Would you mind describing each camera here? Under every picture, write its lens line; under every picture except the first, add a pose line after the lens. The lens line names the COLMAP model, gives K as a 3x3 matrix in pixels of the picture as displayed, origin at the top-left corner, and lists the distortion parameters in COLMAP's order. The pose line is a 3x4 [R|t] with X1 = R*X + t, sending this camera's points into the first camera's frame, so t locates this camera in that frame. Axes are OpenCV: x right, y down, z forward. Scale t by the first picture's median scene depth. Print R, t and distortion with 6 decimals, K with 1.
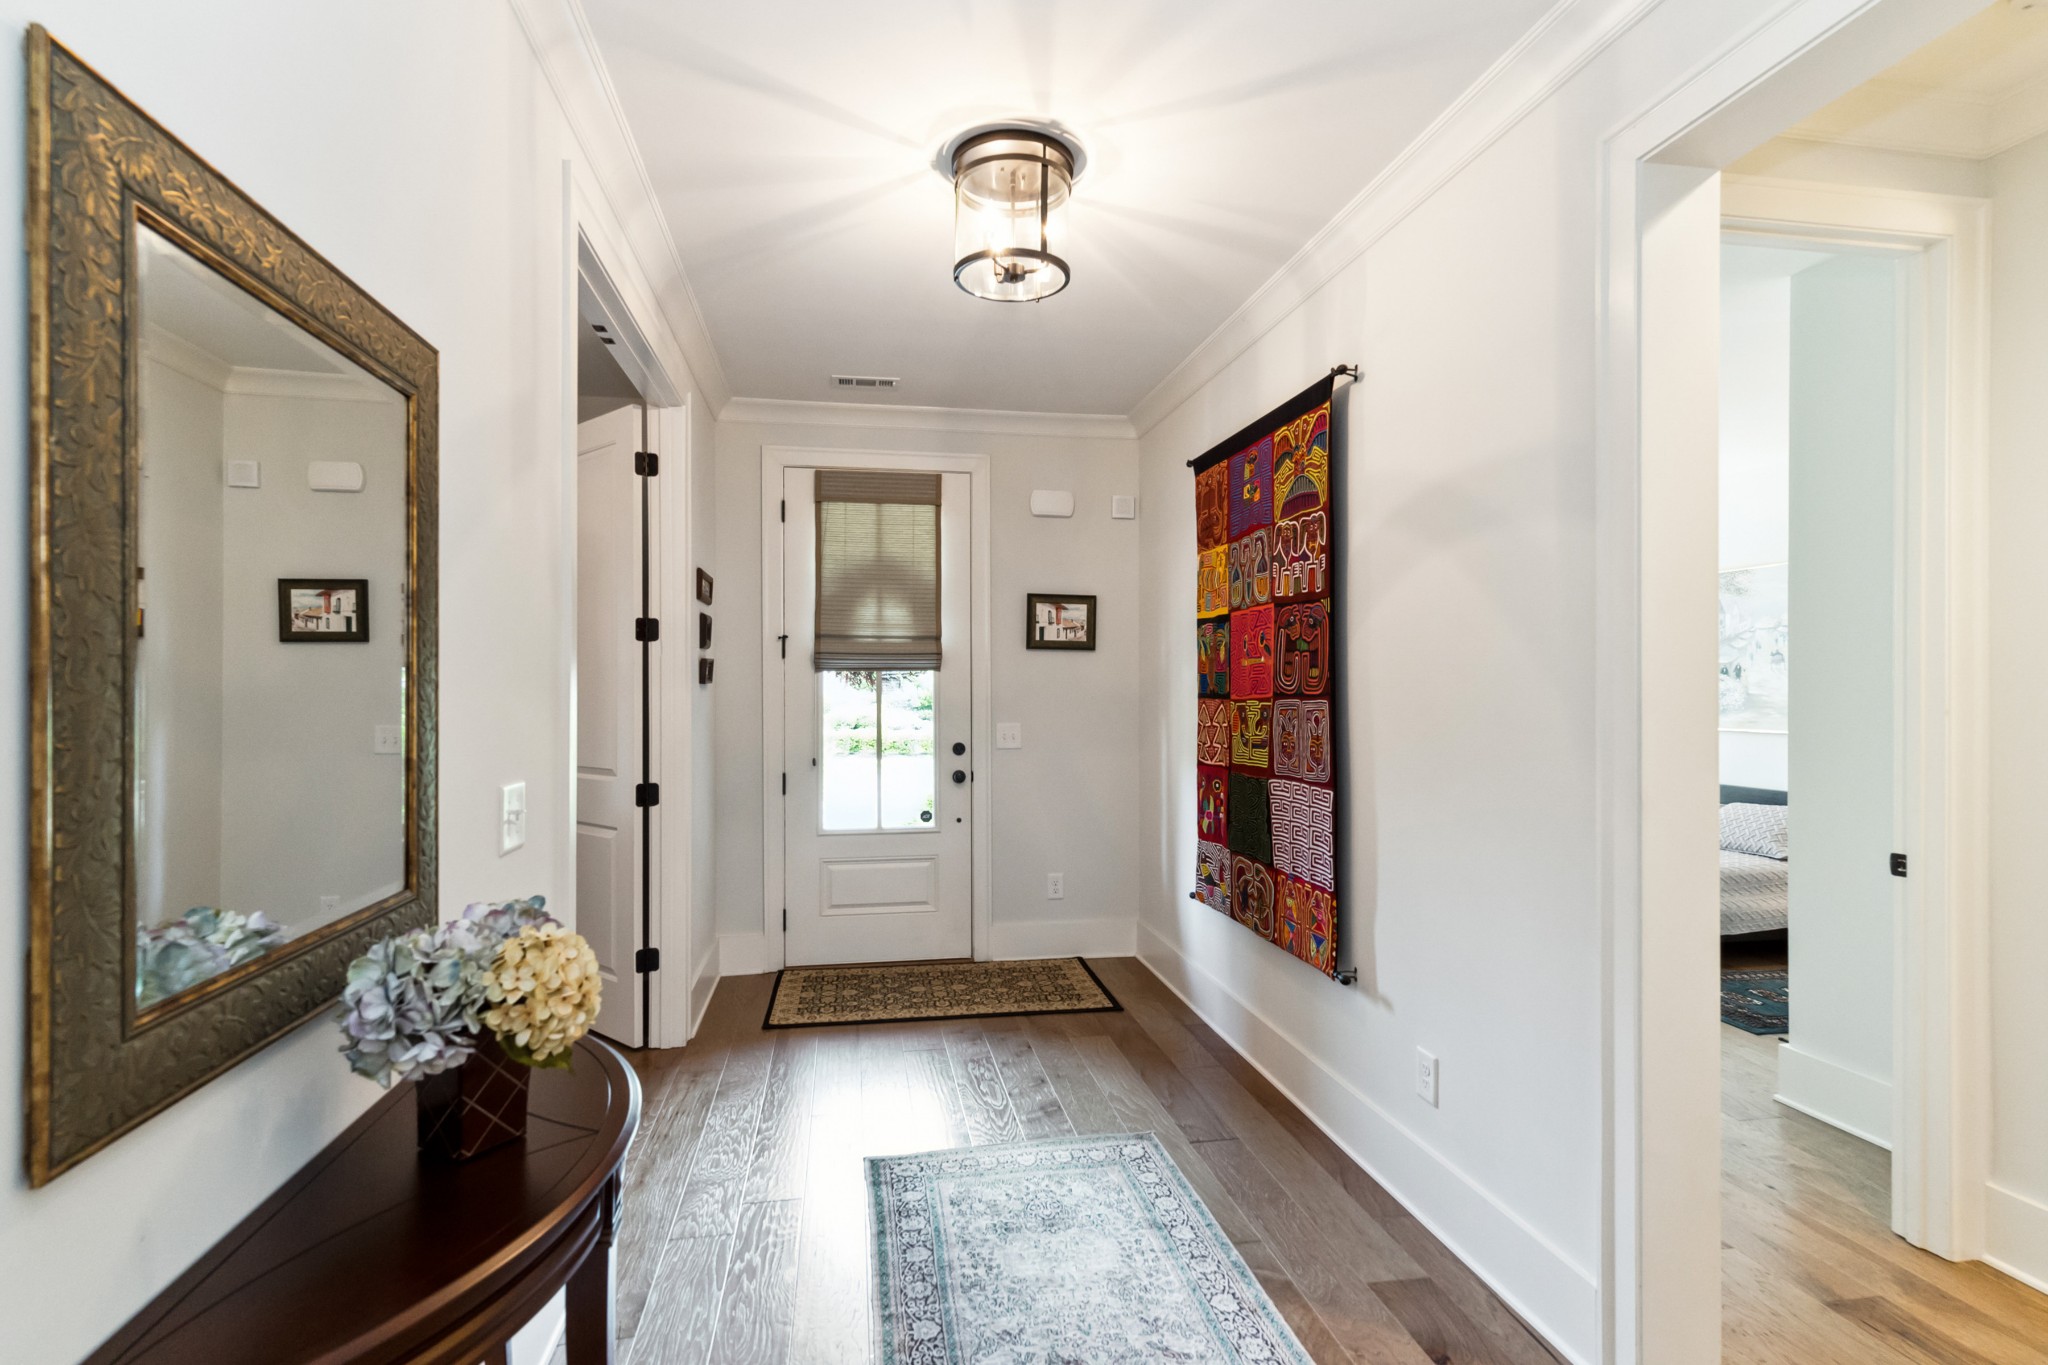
lens RADIAL K [[984.5, 0, 1017.1], [0, 984.5, 681.6], [0, 0, 1]] dist [0.005427, 0.001348]
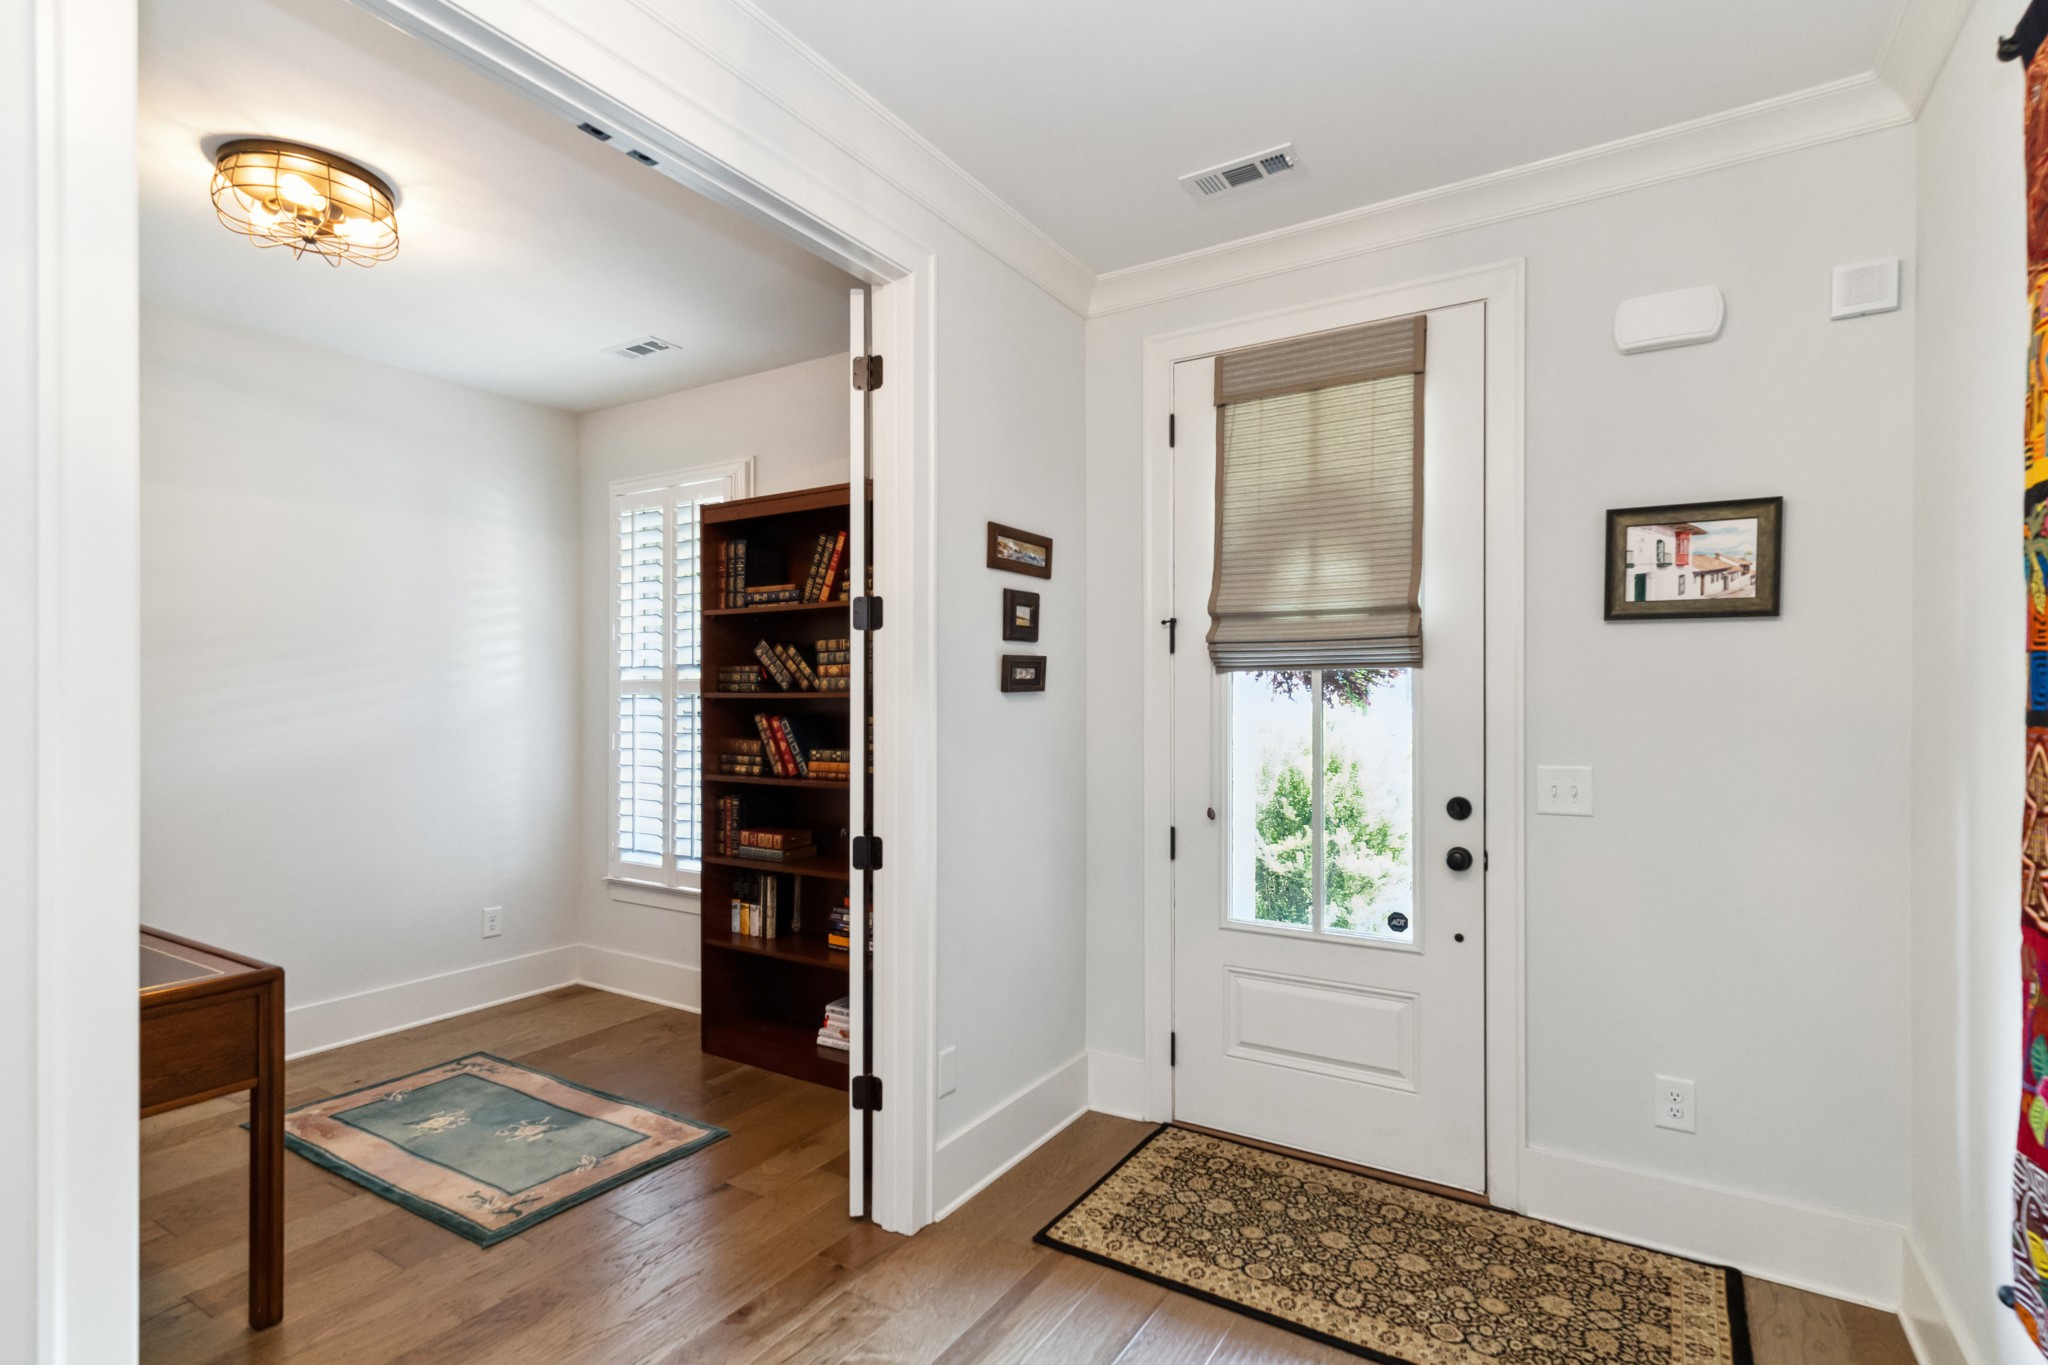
lens RADIAL K [[984.5, 0, 1025.9], [0, 984.5, 702.2], [0, 0, 1]] dist [0.005427, 0.001348]
pose [[0.748497, 0.000510, -0.663138, 0.126985], [0.004985, 0.999967, 0.006397, 0.004319], [0.663119, -0.008094, 0.748470, 0.434816]]
